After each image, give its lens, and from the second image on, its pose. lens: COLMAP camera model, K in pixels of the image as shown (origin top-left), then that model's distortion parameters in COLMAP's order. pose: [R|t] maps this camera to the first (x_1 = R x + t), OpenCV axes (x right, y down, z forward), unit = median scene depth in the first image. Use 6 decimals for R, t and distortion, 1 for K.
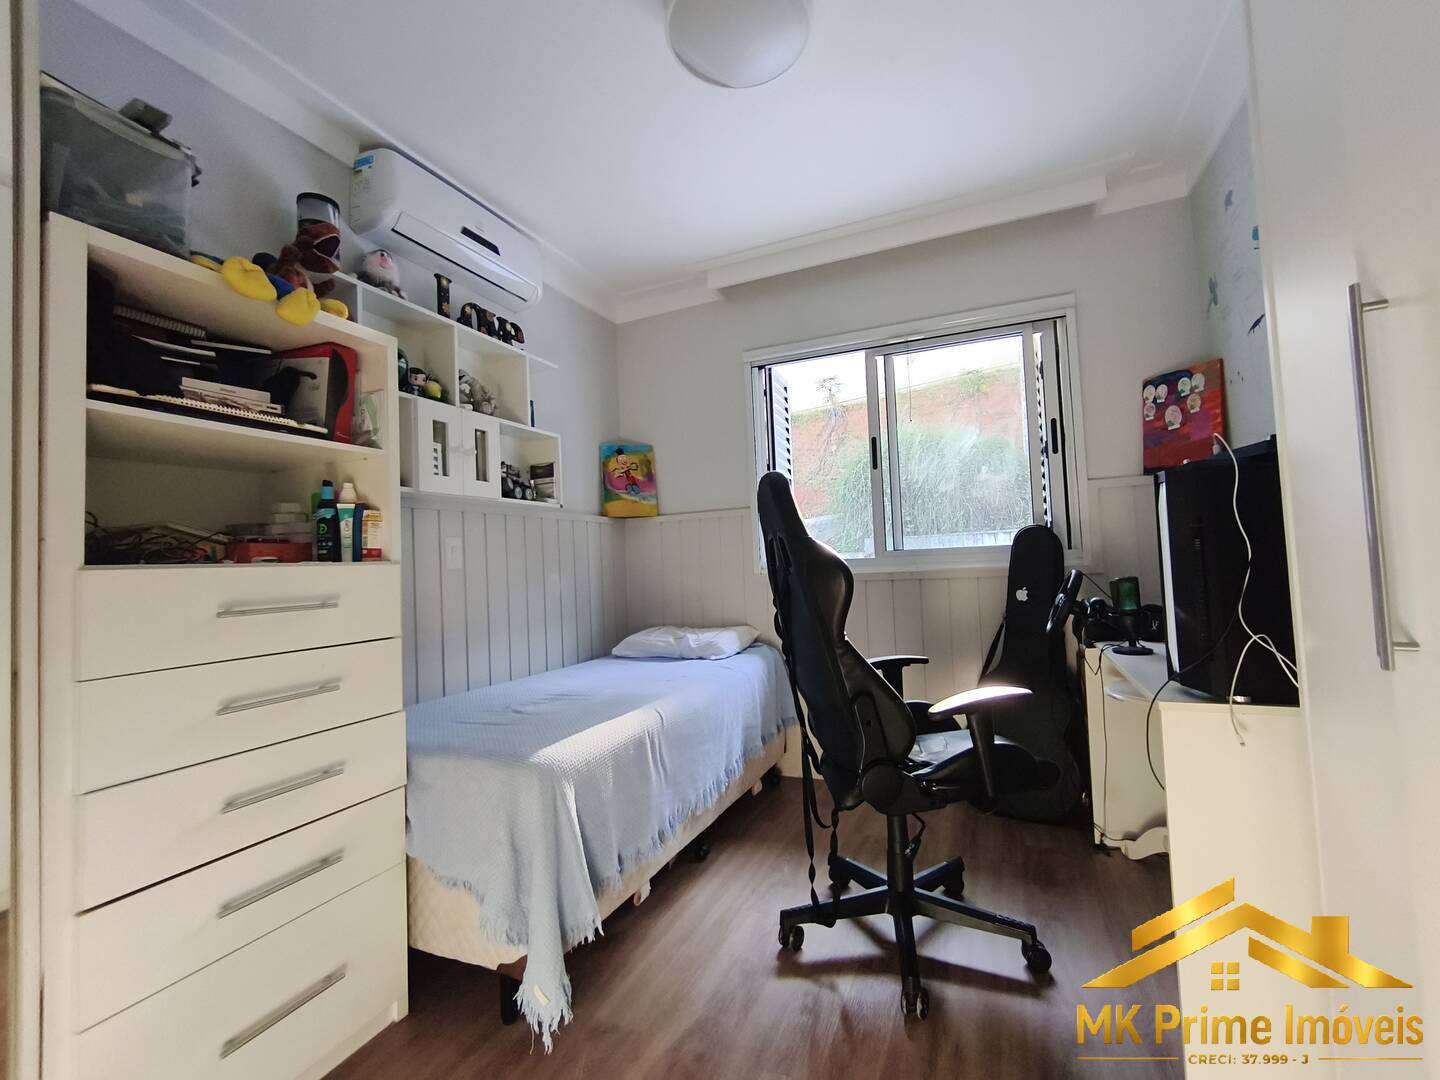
lens RADIAL K [[637.8, 0, 731.6], [0, 637.8, 536.2], [0, 0, 1]] dist [0.000302, 0.000845]
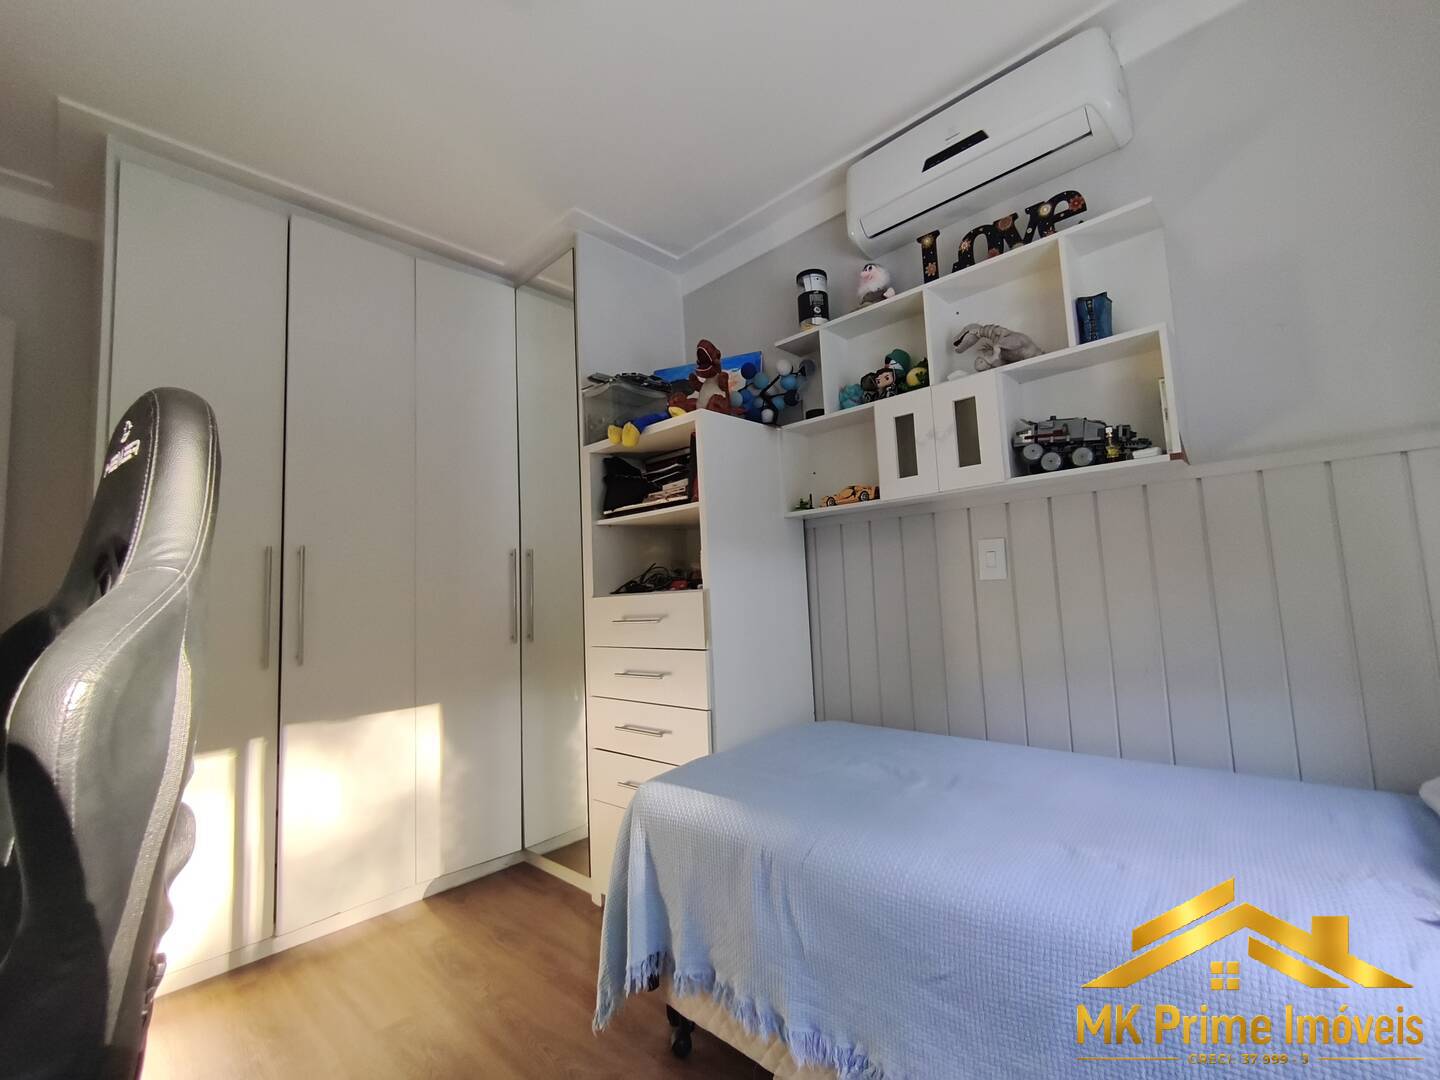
lens RADIAL K [[637.8, 0, 731.6], [0, 637.8, 536.2], [0, 0, 1]] dist [0.000302, 0.000845]
pose [[-0.350127, -0.023594, -0.936405, 0.368975], [0.107254, 0.992098, -0.065100, 0.014353], [0.930542, -0.123226, -0.344830, 0.877713]]
